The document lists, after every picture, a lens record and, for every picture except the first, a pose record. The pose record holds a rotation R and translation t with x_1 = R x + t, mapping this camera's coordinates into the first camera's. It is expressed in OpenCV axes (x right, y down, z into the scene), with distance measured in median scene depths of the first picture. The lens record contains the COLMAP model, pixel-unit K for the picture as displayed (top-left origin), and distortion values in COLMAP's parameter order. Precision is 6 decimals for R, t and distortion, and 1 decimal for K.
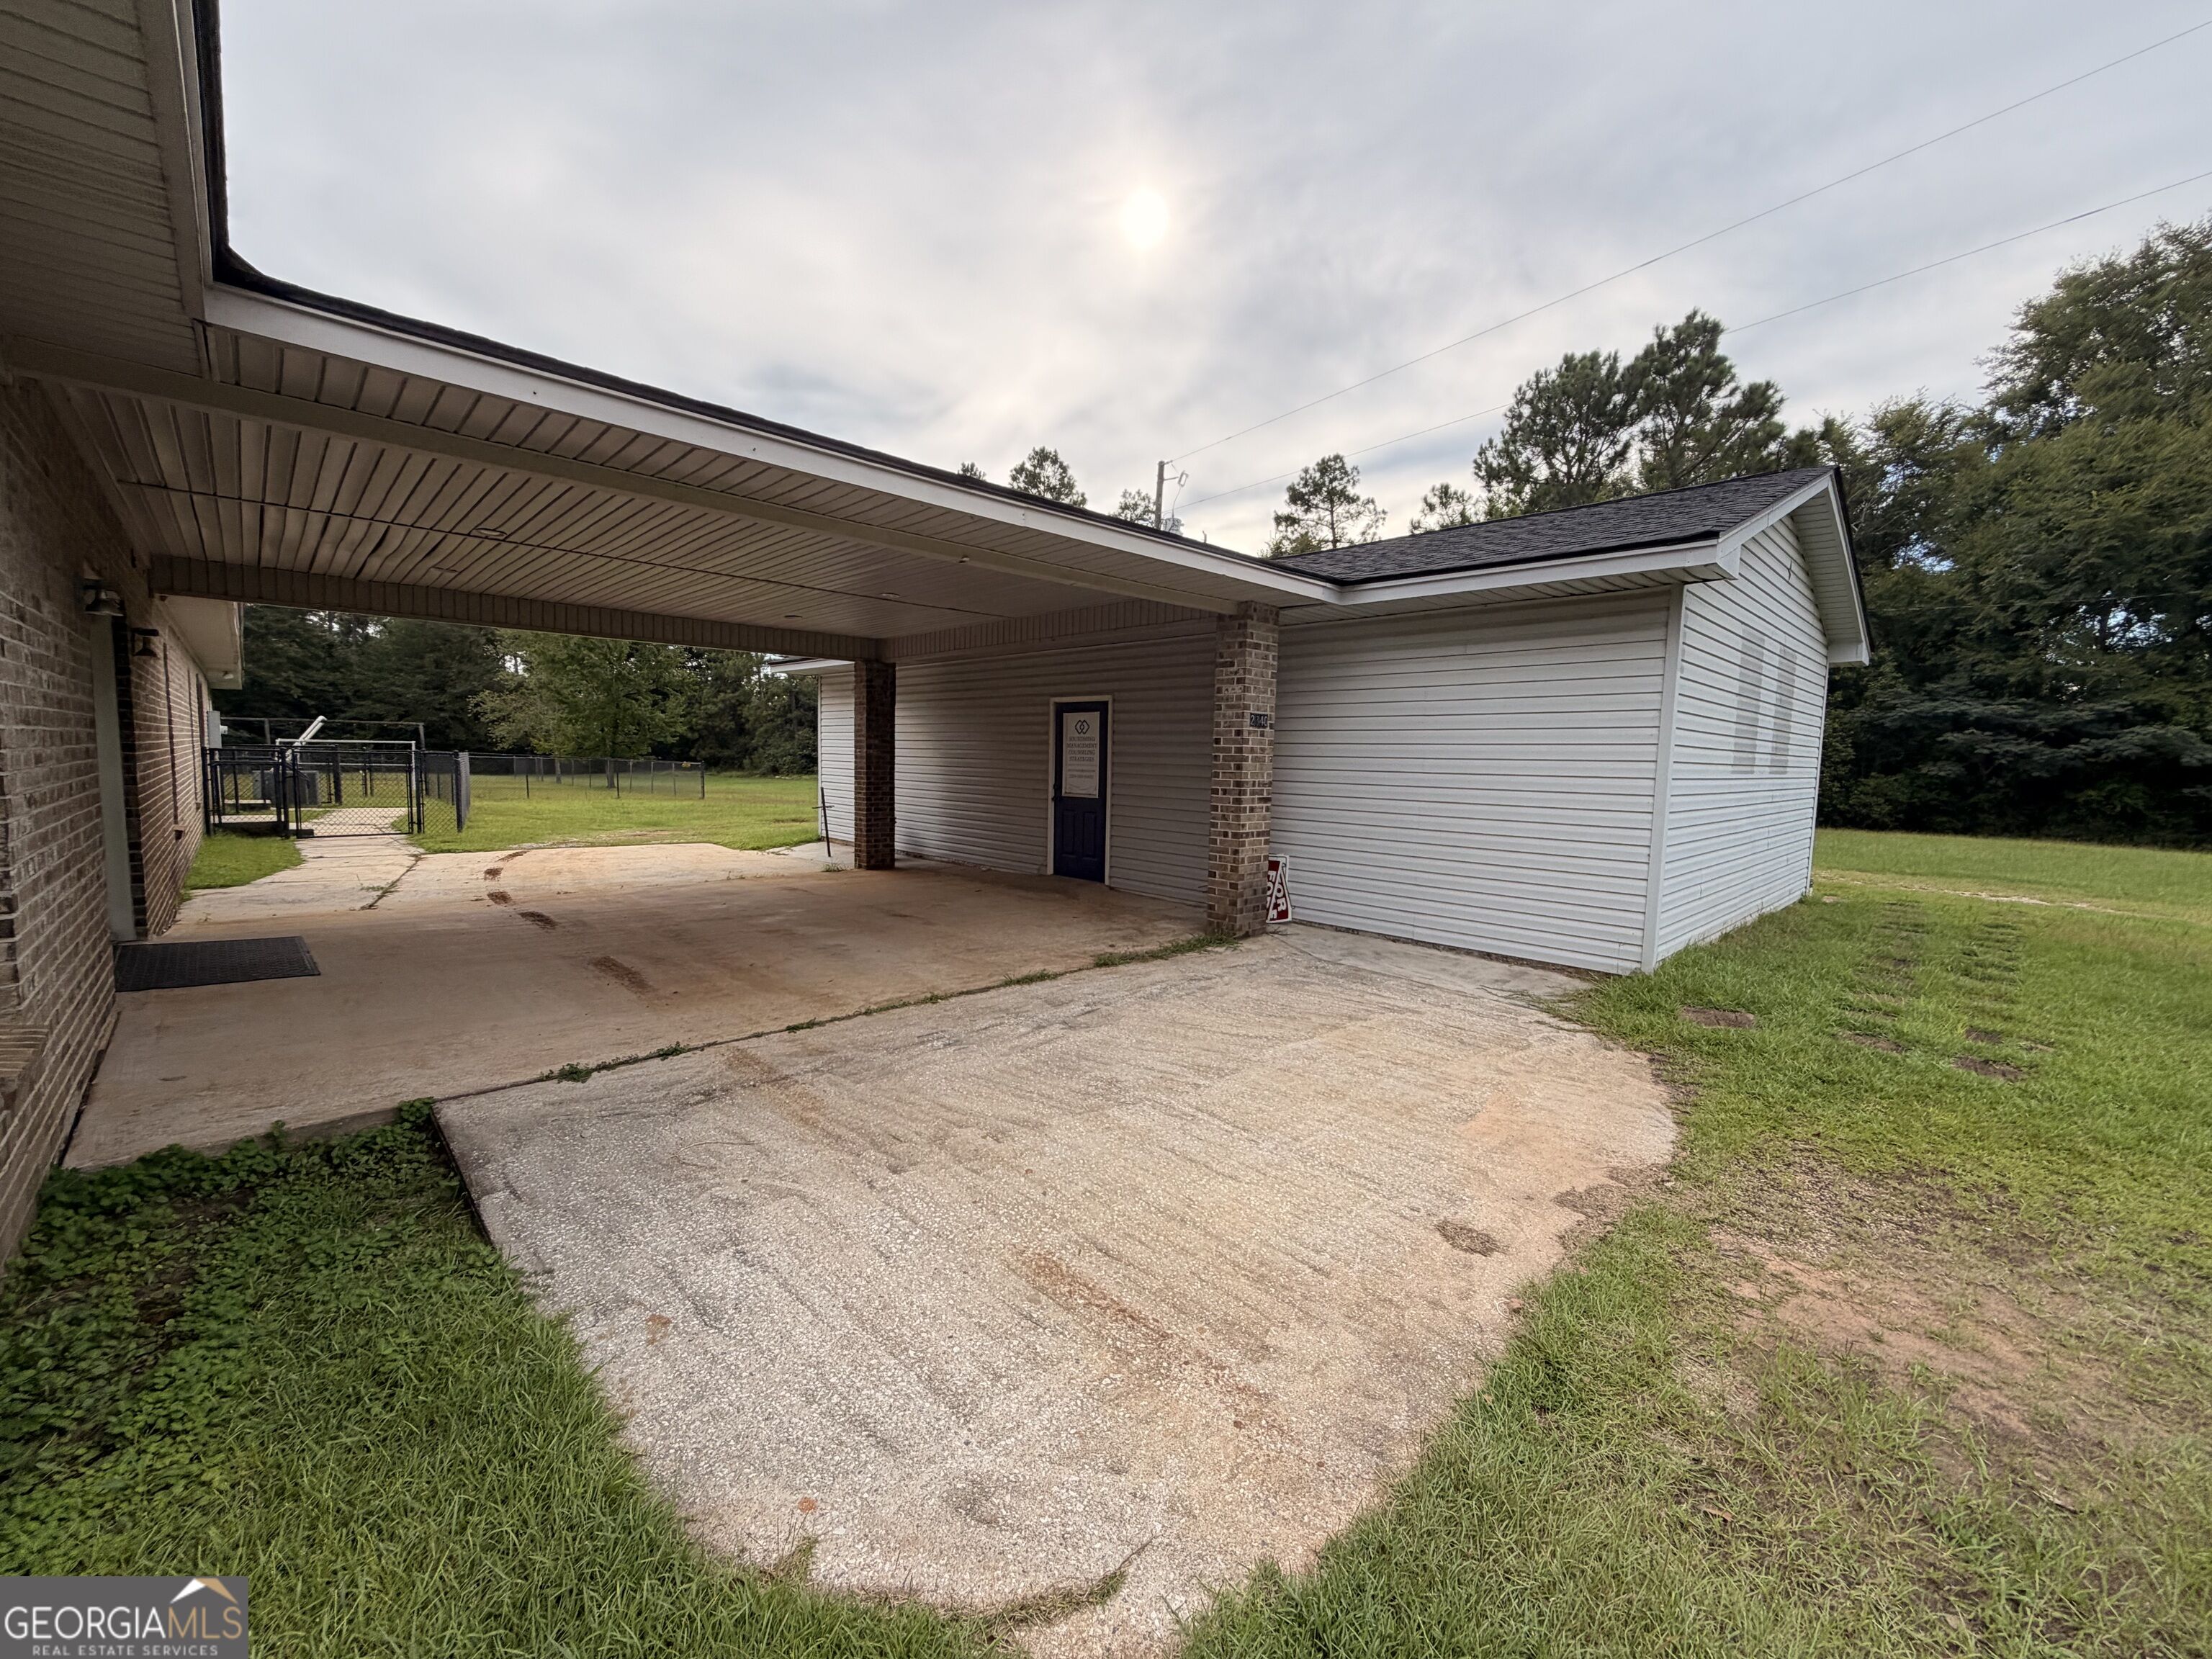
lens RADIAL K [[893.4, 0, 1107.8], [0, 893.4, 833.2], [0, 0, 1]] dist [0.002006, 0.000353]
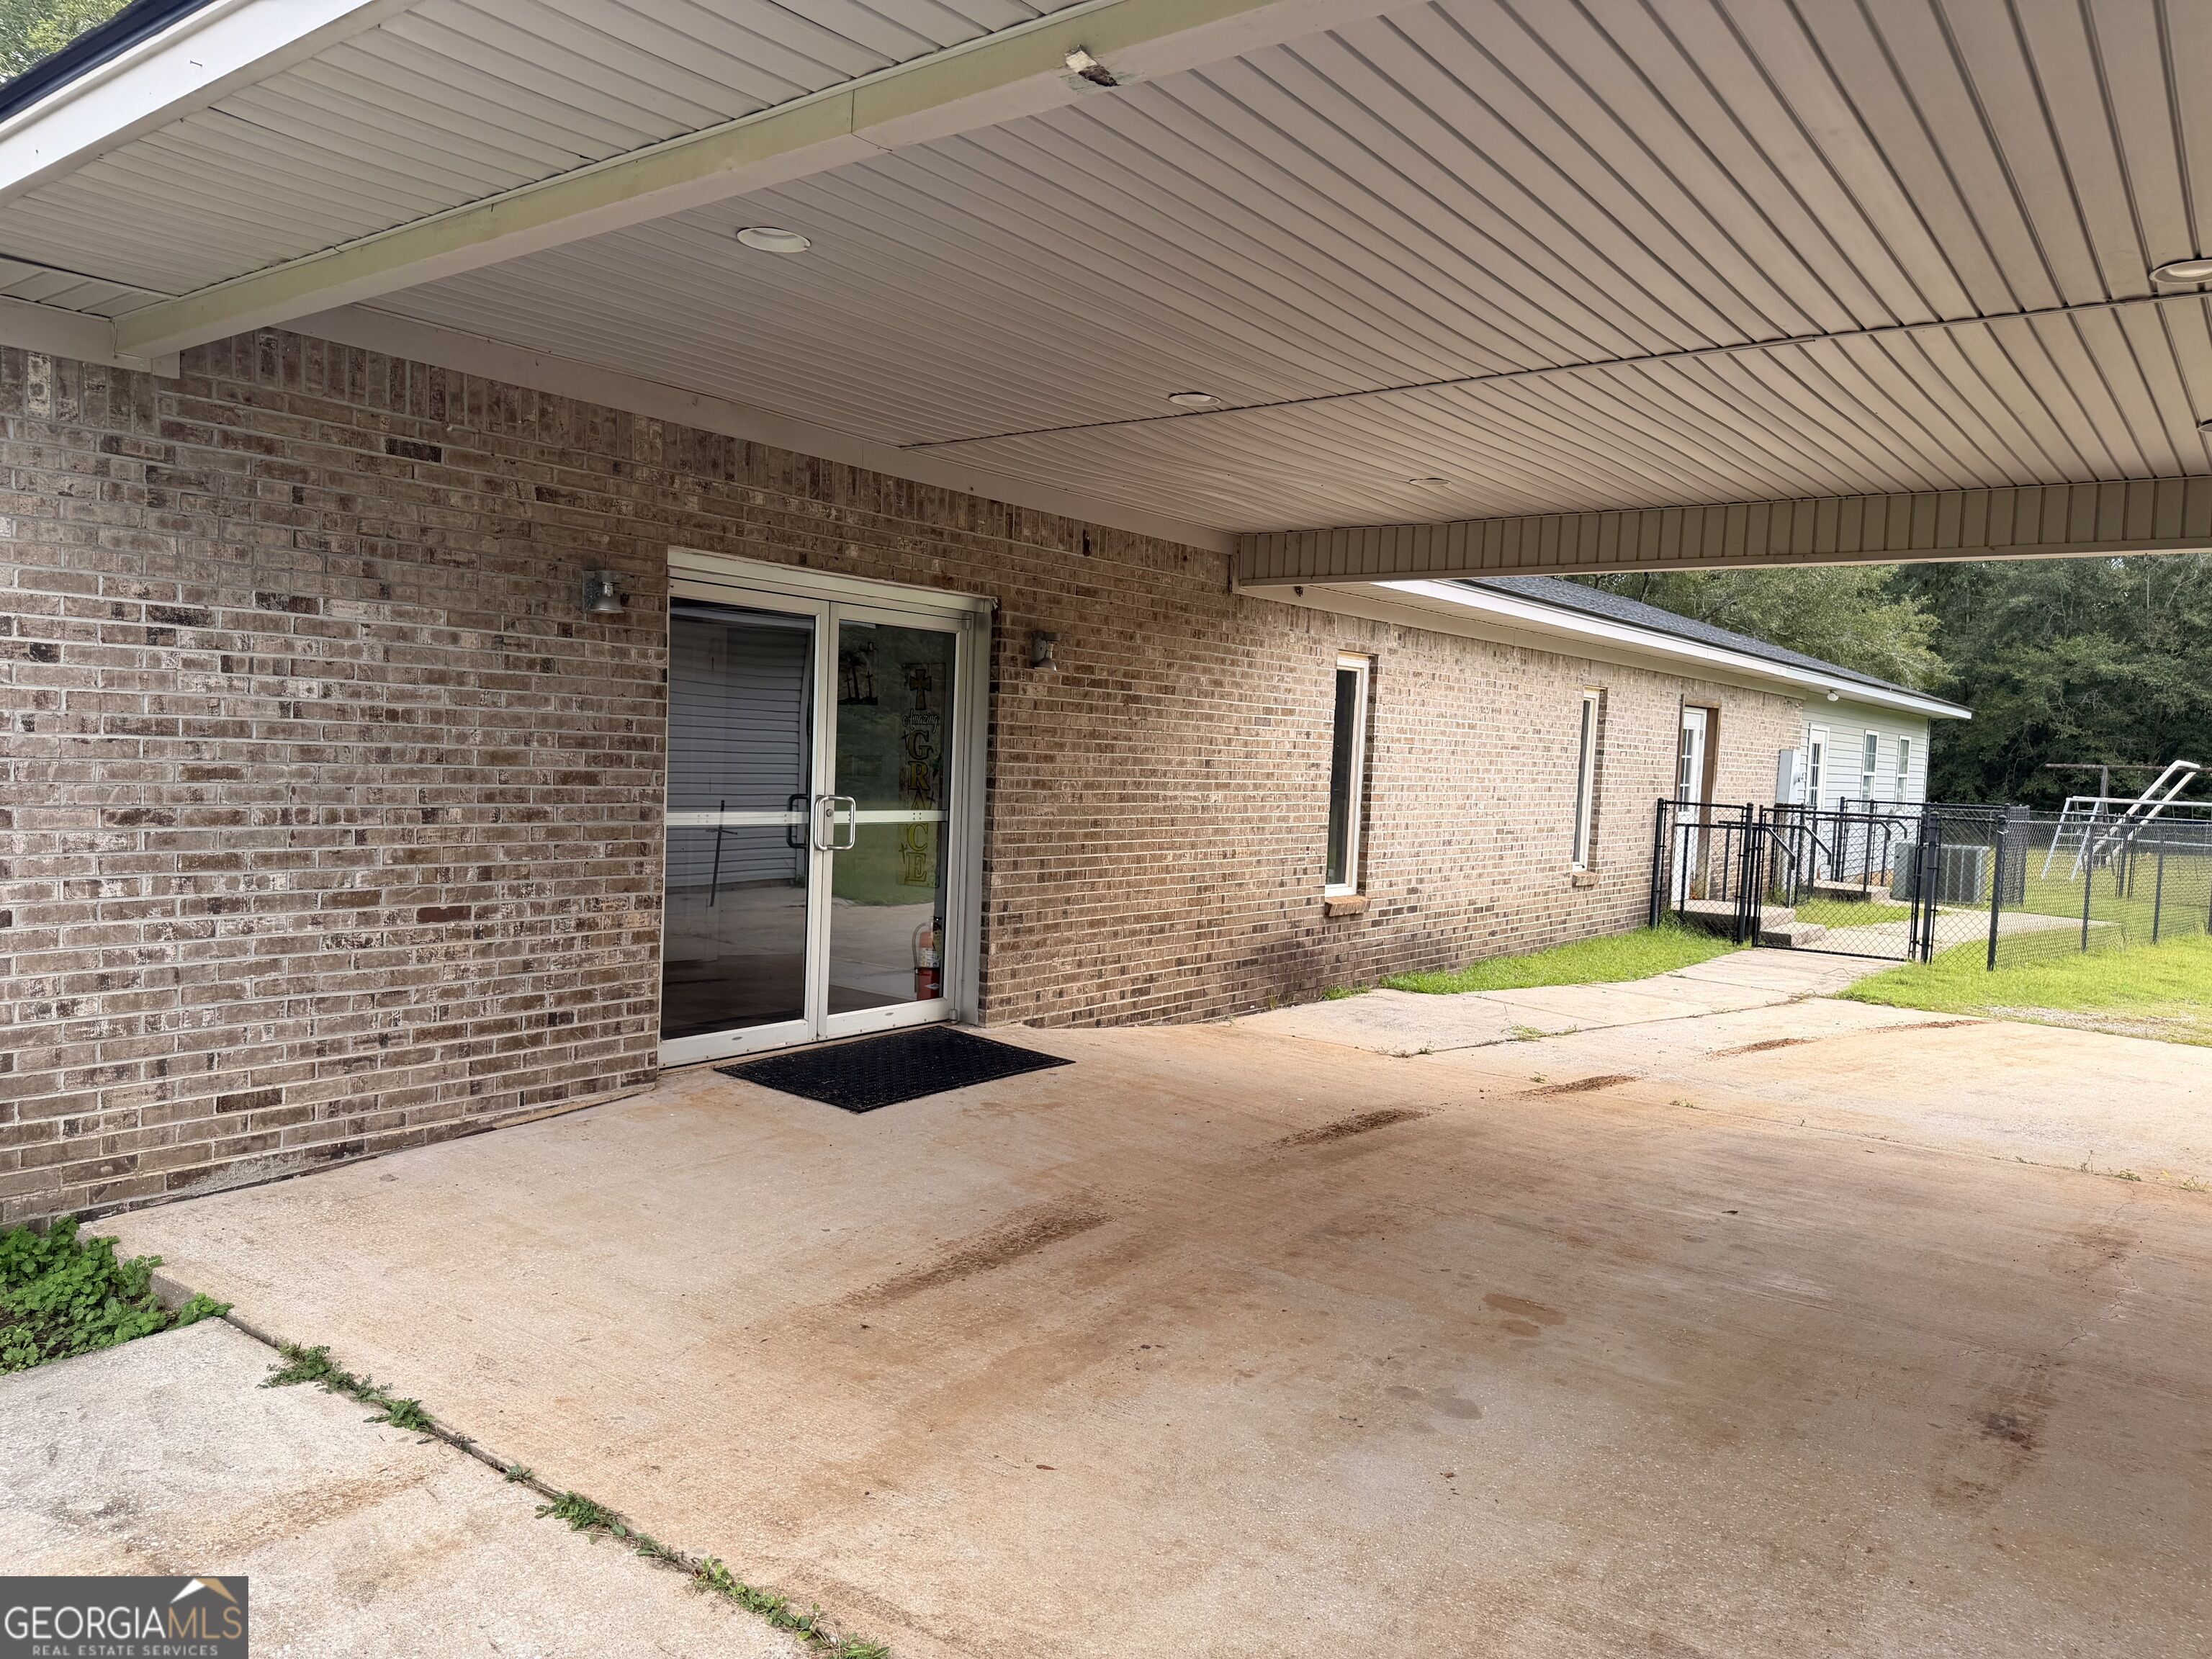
lens RADIAL K [[1555.2, 0, 1092.5], [0, 1555.2, 839.8], [0, 0, 1]] dist [0.072382, -0.083106]
pose [[0.129743, 0.039299, -0.990768, 0.341268], [-0.121671, 0.992294, 0.023427, -0.109884], [0.984054, 0.117508, 0.133525, 1.119782]]
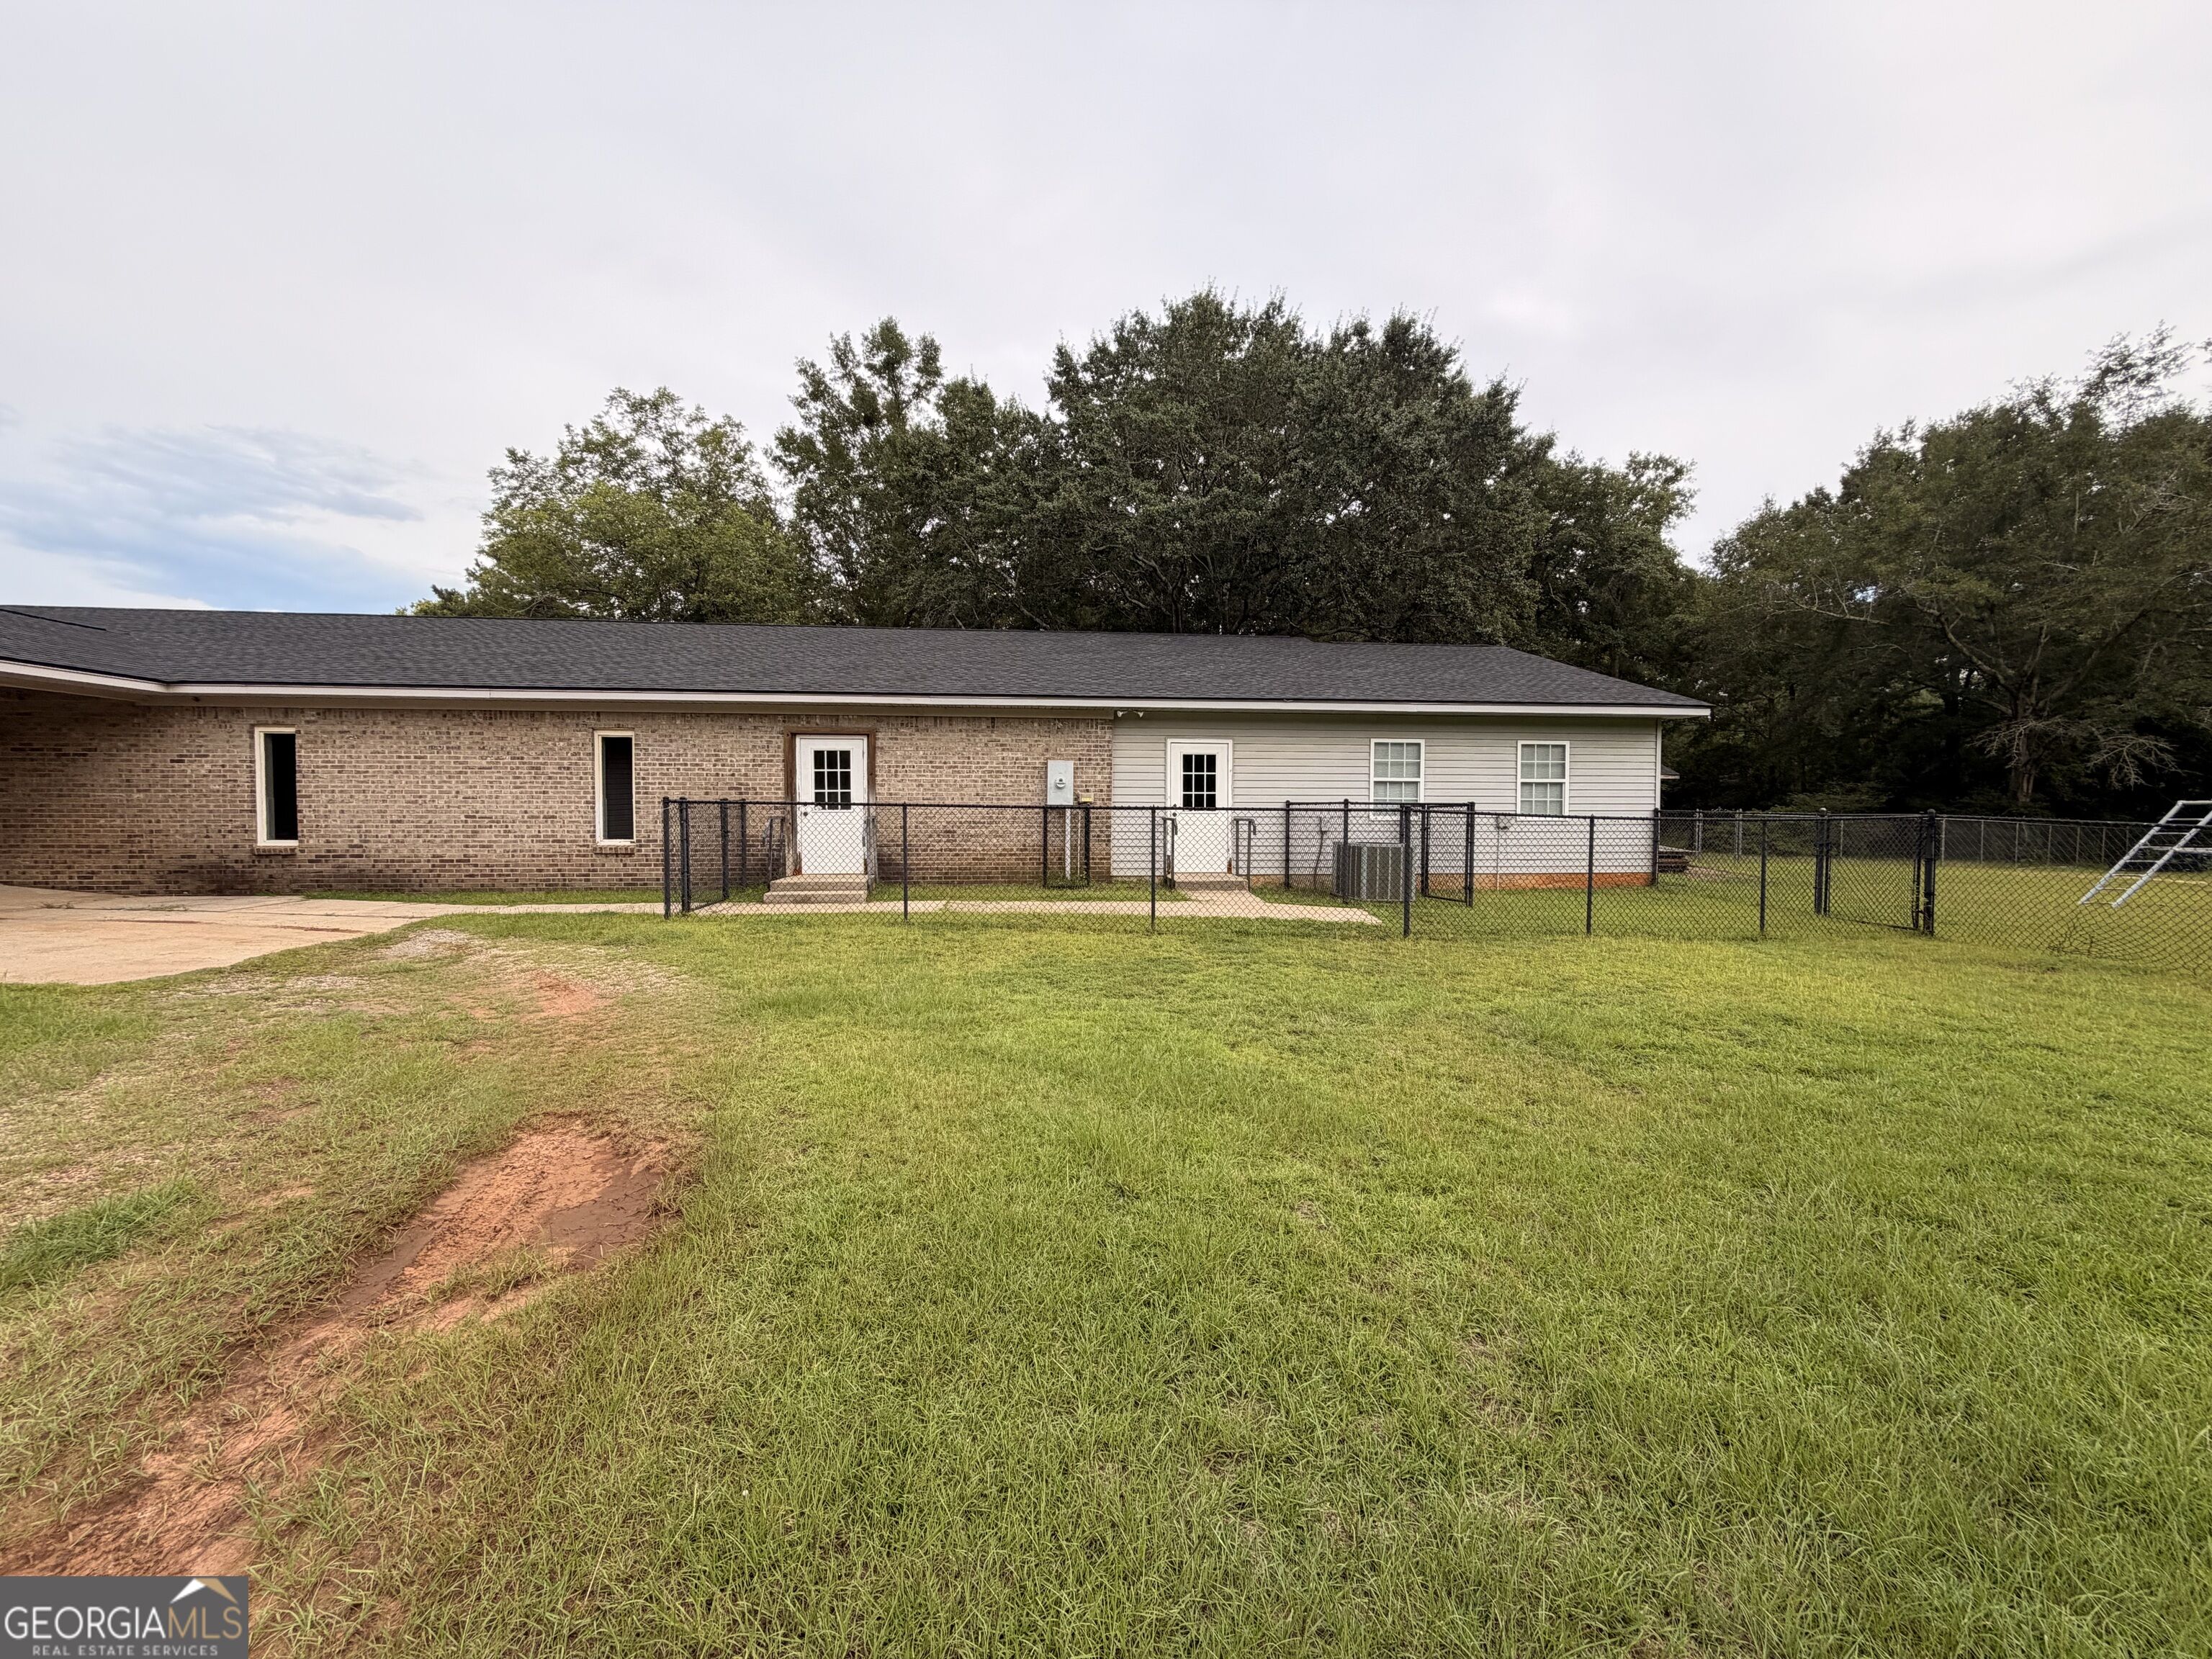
lens RADIAL K [[893.4, 0, 1089.3], [0, 893.4, 834.5], [0, 0, 1]] dist [0.002006, 0.000353]
pose [[-0.627391, -0.006871, -0.778674, -1.374547], [-0.083618, 0.994774, 0.058594, -0.417362], [0.774202, 0.101873, -0.624686, 5.441493]]
